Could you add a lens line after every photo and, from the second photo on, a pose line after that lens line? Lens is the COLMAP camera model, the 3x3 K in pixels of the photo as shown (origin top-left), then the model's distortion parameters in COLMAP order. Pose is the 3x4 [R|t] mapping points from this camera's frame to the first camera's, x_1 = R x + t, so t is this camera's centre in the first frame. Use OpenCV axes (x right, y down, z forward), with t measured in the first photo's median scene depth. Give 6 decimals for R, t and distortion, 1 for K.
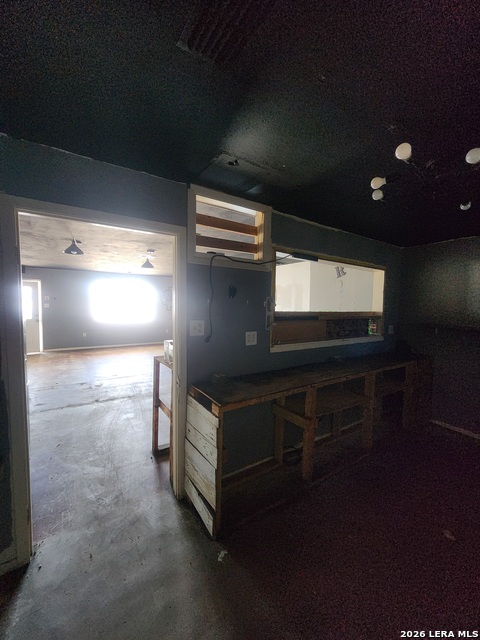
lens RADIAL K [[262.1, 0, 240.0], [0, 262.1, 320.0], [0, 0, 1]] dist [0.000646, 0.000154]
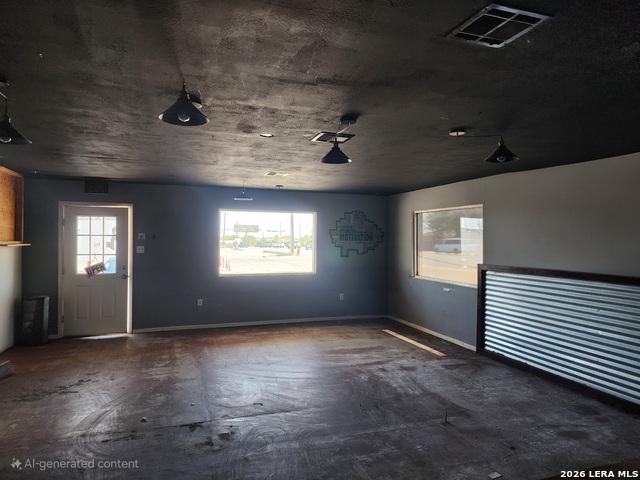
lens RADIAL K [[426.2, 0, 320.0], [0, 426.2, 240.0], [0, 0, 1]] dist [0.081453, -0.074072]
pose [[0.965940, -0.011891, -0.258493, -0.177411], [-0.006131, 0.997611, -0.068802, -0.020262], [0.258694, 0.068044, 0.963560, 0.289469]]
